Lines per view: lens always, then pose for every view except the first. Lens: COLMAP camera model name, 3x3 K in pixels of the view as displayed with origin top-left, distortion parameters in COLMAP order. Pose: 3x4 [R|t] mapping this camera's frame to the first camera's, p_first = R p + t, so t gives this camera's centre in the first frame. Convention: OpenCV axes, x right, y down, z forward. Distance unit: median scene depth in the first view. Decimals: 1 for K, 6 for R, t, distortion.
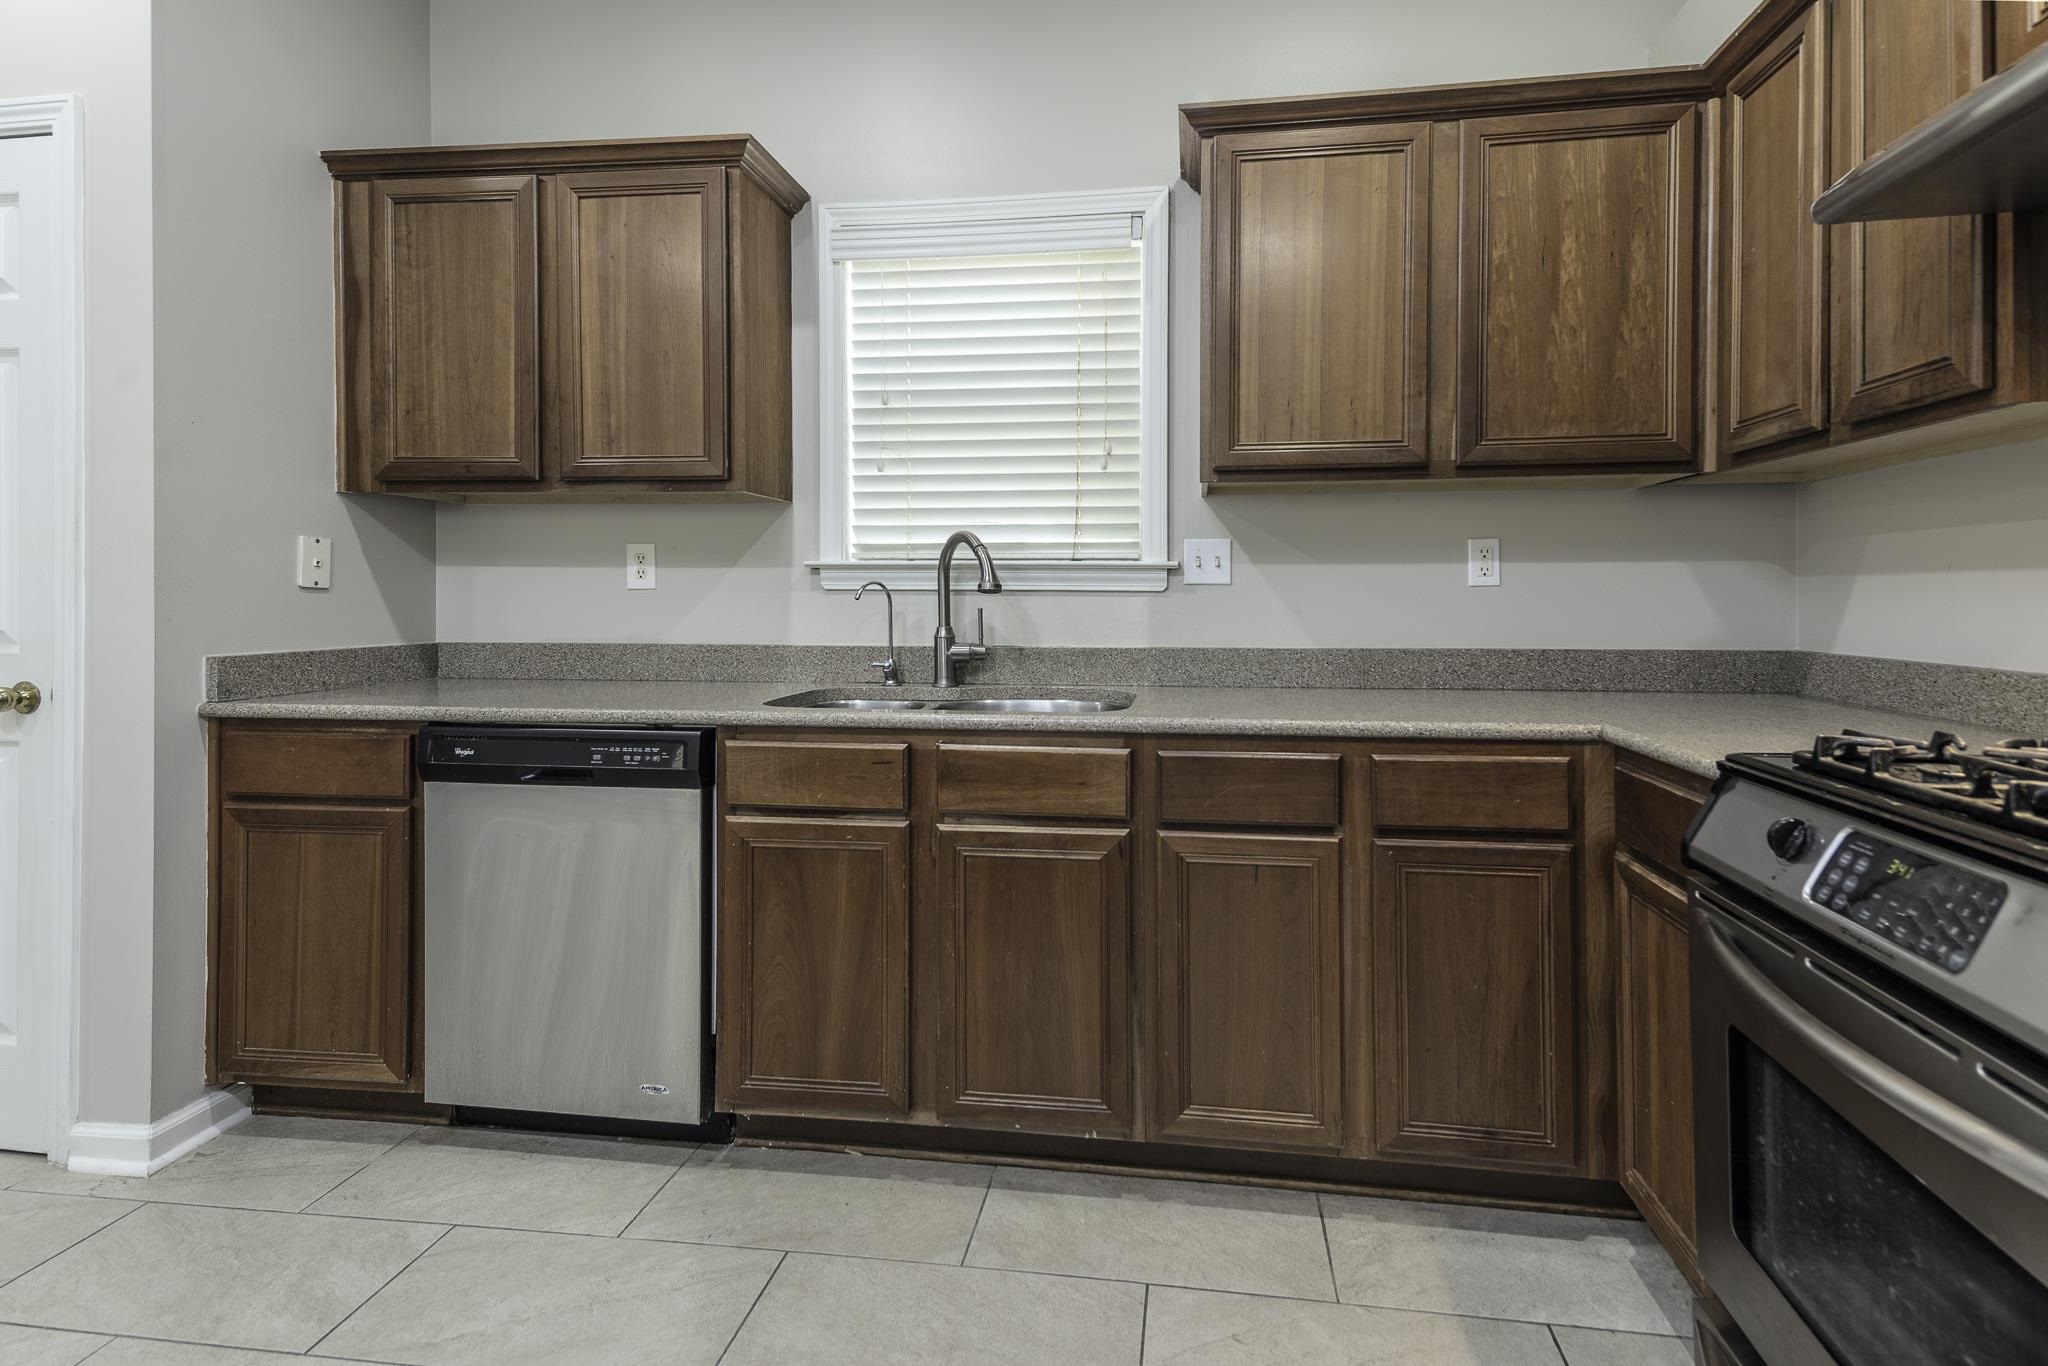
lens RADIAL K [[994.4, 0, 1050.7], [0, 994.4, 594.4], [0, 0, 1]] dist [0.046071, -0.016844]
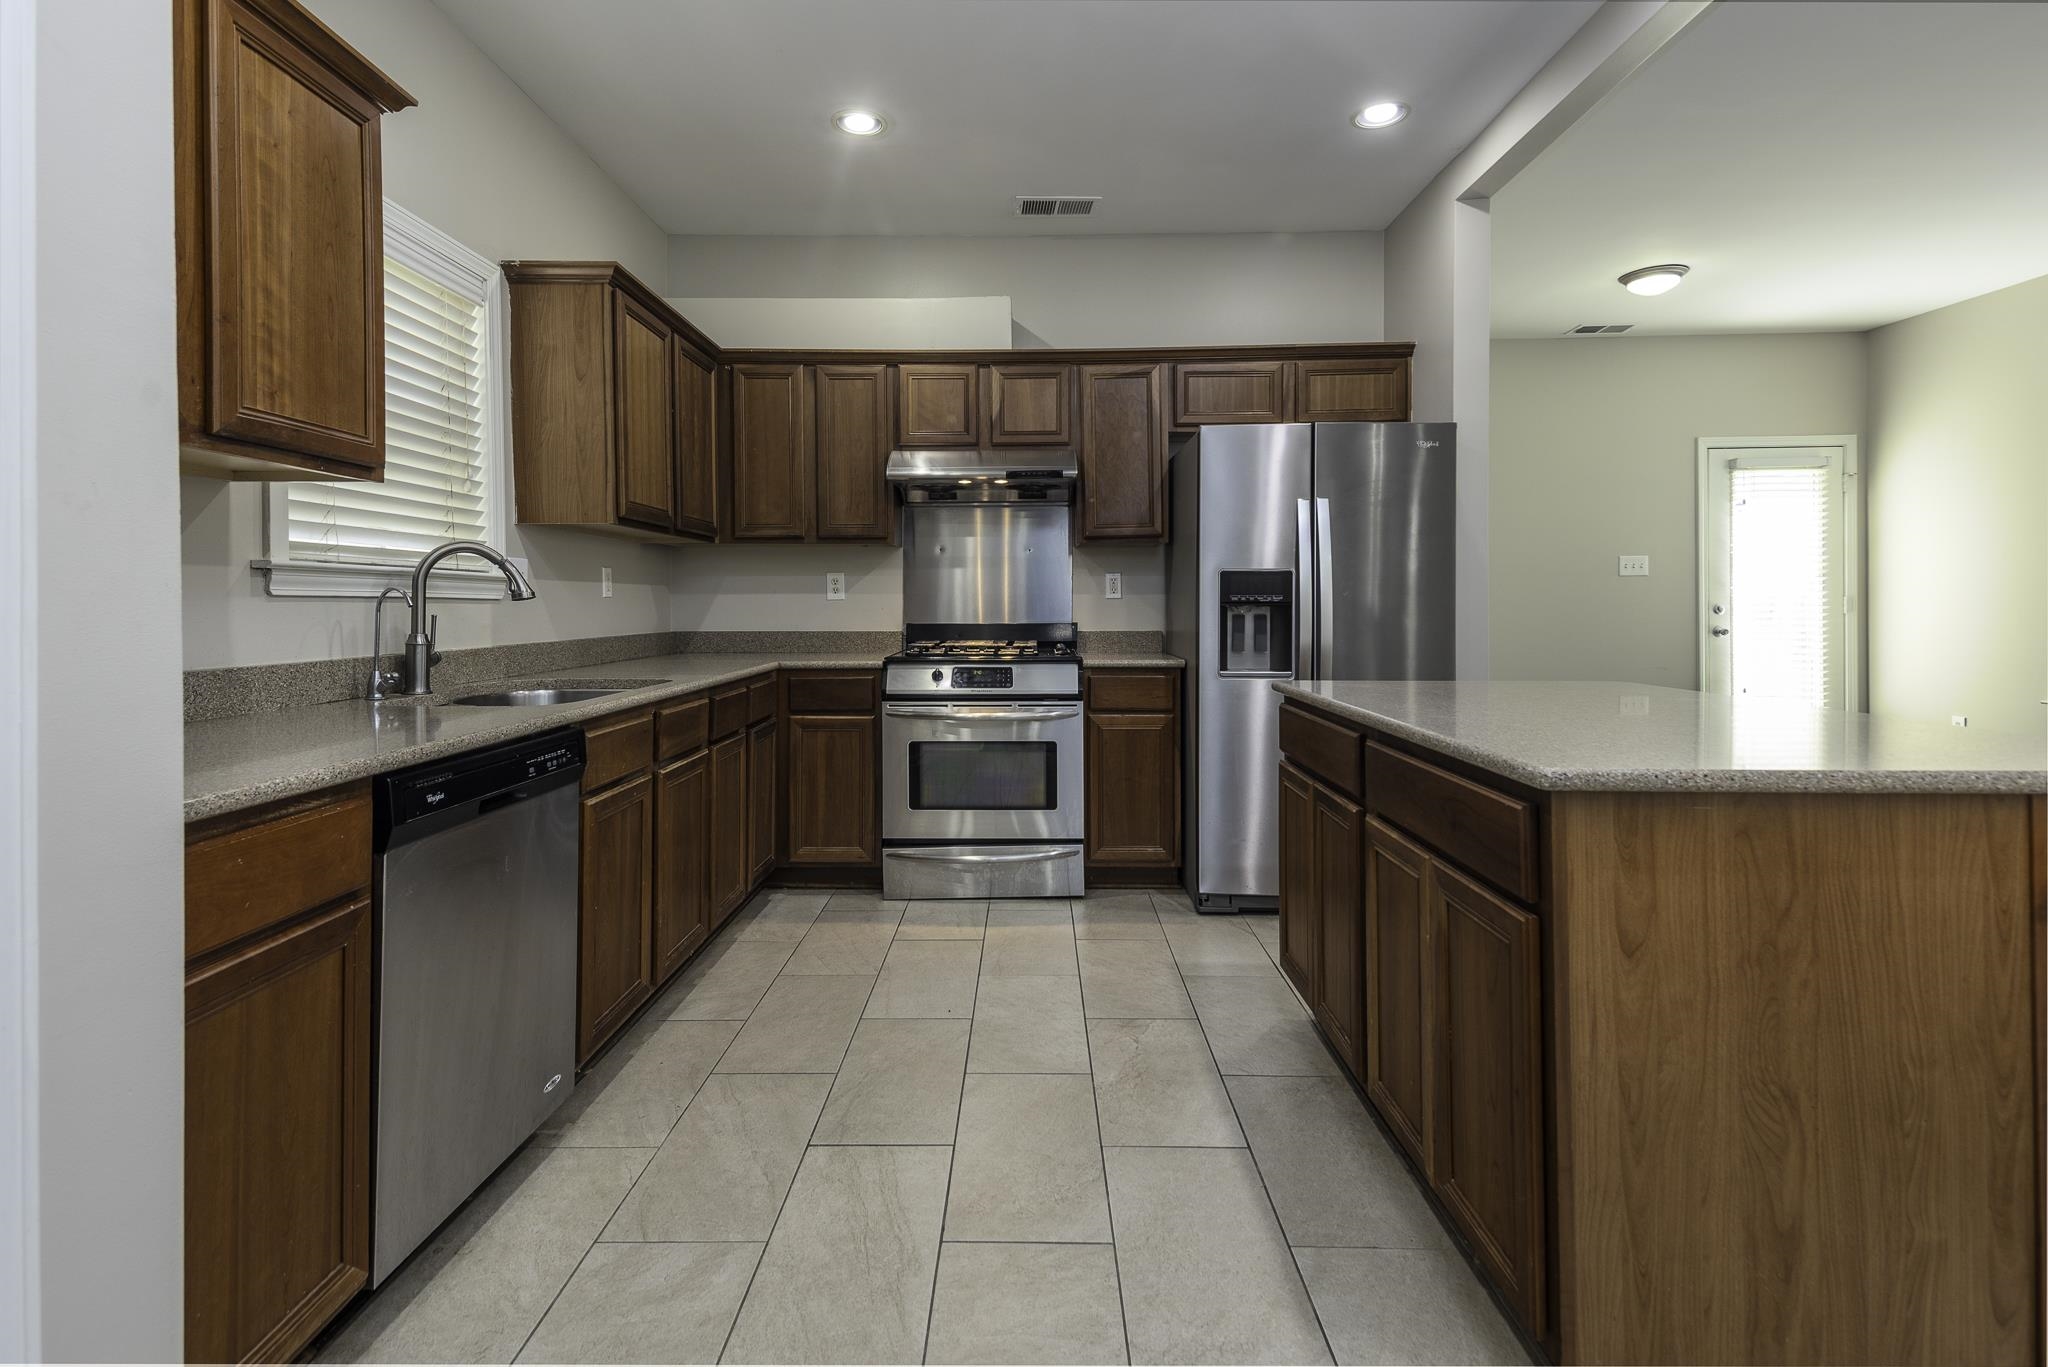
lens RADIAL K [[994.4, 0, 1050.7], [0, 994.4, 594.9], [0, 0, 1]] dist [0.046071, -0.016844]
pose [[-0.155645, 0.009062, 0.987772, -1.240052], [-0.000621, 0.999957, -0.009272, 0.001812], [-0.987813, -0.002057, -0.155633, 0.547689]]
